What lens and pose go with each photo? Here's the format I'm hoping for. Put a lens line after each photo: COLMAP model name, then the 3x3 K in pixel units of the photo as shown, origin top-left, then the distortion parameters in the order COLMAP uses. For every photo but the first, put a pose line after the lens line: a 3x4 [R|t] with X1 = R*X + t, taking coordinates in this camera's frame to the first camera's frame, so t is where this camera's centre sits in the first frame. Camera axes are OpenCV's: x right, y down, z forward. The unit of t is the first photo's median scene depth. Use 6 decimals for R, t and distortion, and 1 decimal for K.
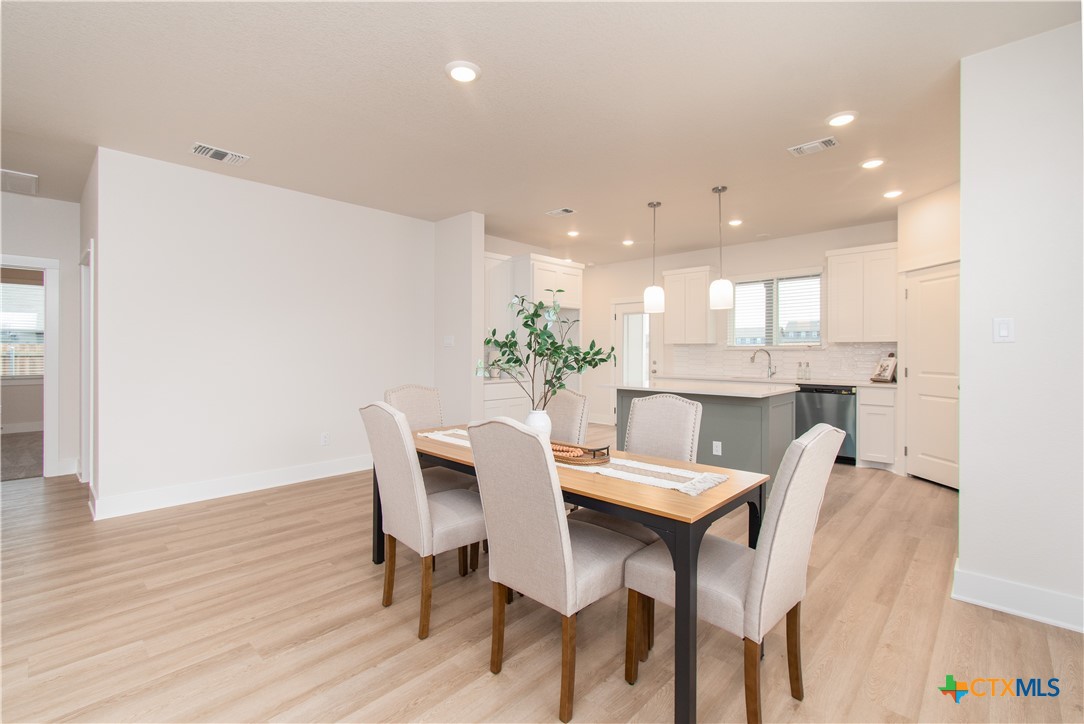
lens RADIAL K [[477.5, 0, 540.1], [0, 477.5, 359.8], [0, 0, 1]] dist [-0.003342, -0.000098]
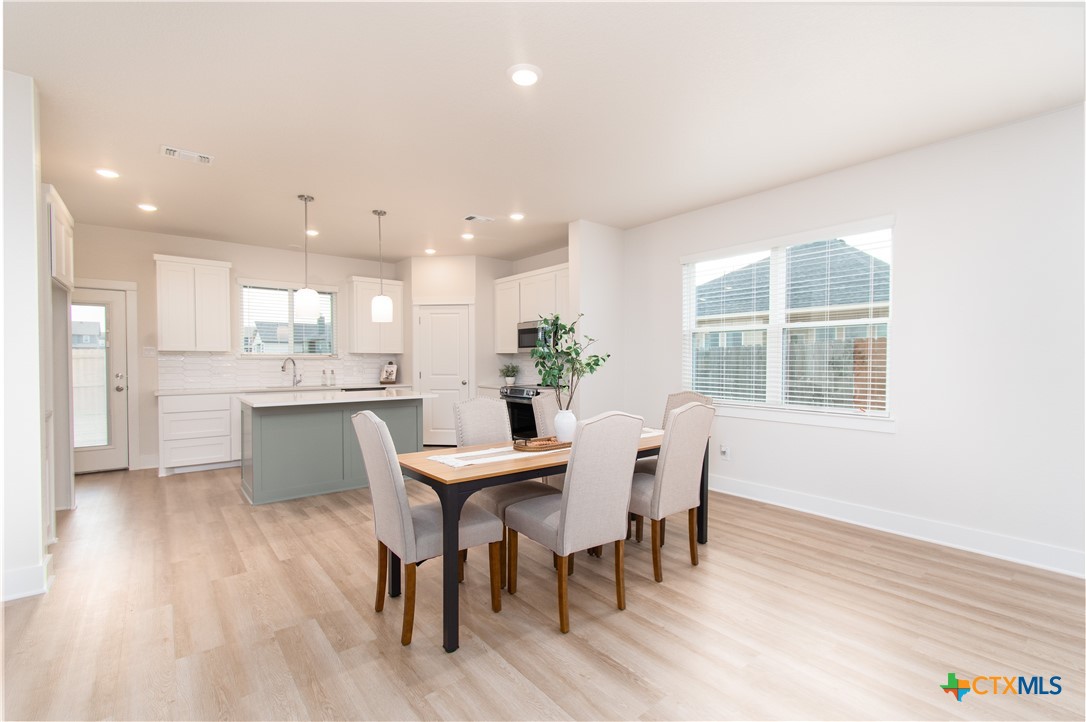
lens RADIAL K [[474.3, 0, 543.0], [0, 474.3, 374.3], [0, 0, 1]] dist [0.001880, 0.000196]
pose [[0.142499, -0.029942, 0.989342, -0.544932], [0.015556, 0.999487, 0.028009, -0.009546], [-0.989673, 0.011399, 0.142891, 0.395775]]
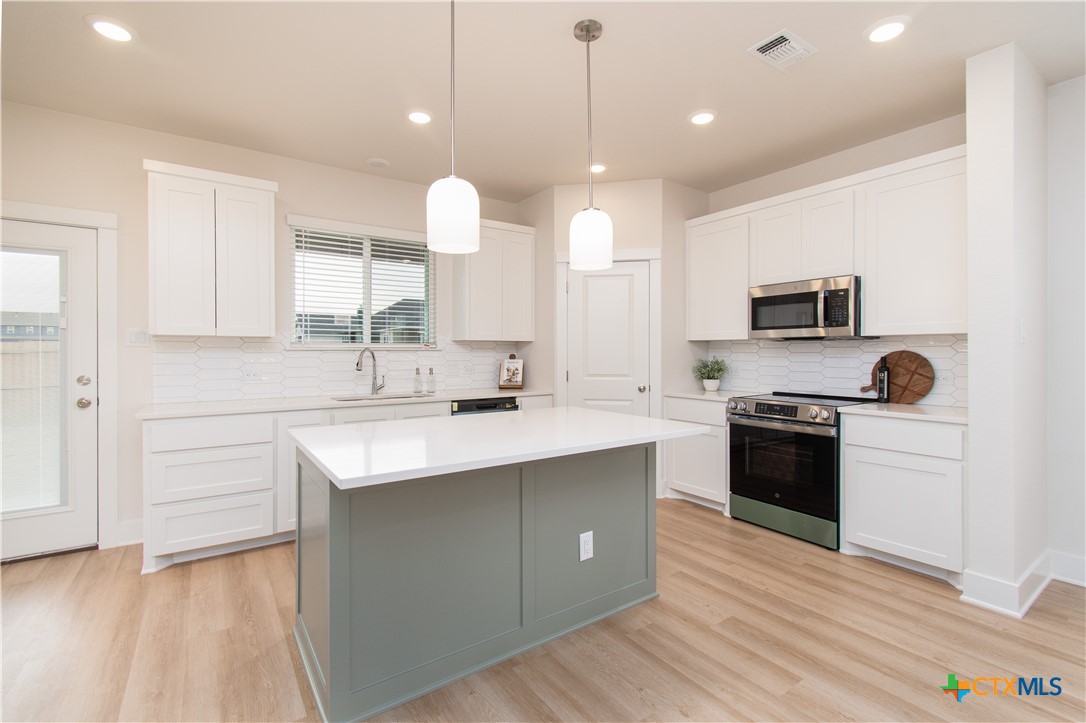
lens RADIAL K [[481.8, 0, 543.0], [0, 481.8, 361.5], [0, 0, 1]] dist [-0.000846, -0.000071]
pose [[0.207474, -0.016869, 0.978095, -0.108380], [0.017116, 0.999761, 0.013612, -0.012628], [-0.978091, 0.013917, 0.207713, 0.789929]]
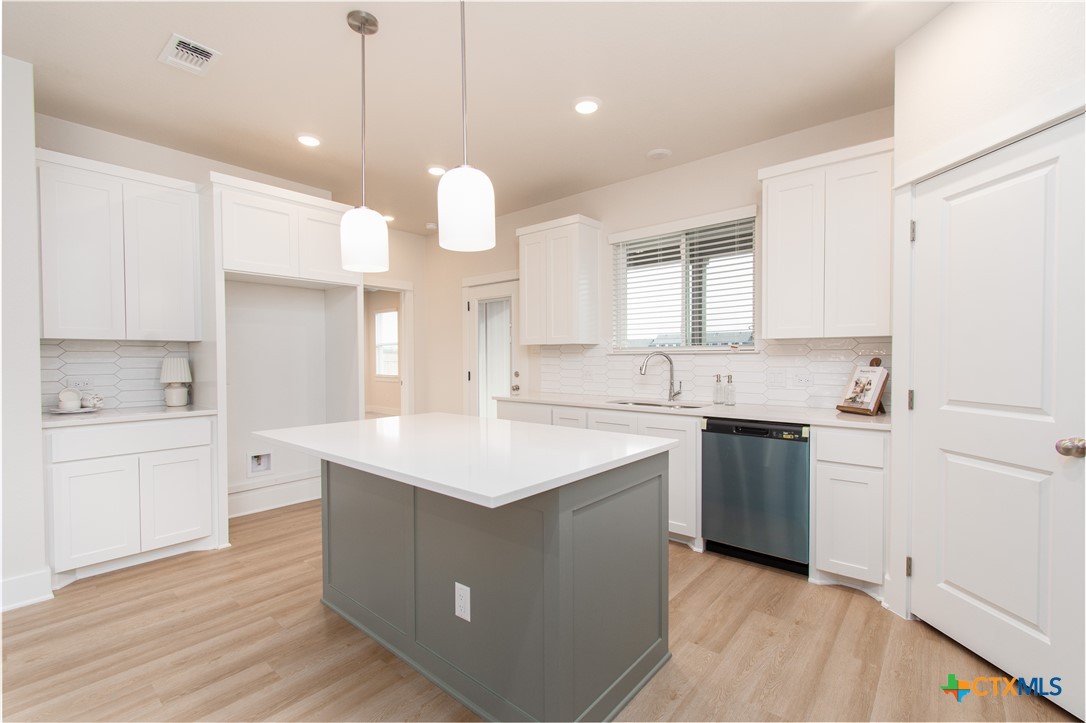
lens RADIAL K [[474.3, 0, 543.0], [0, 474.3, 374.8], [0, 0, 1]] dist [0.001880, 0.000196]
pose [[0.998666, -0.008876, 0.050858, 0.353561], [0.007810, 0.999746, 0.021123, -0.010101], [-0.051033, -0.020698, 0.998482, 0.509946]]
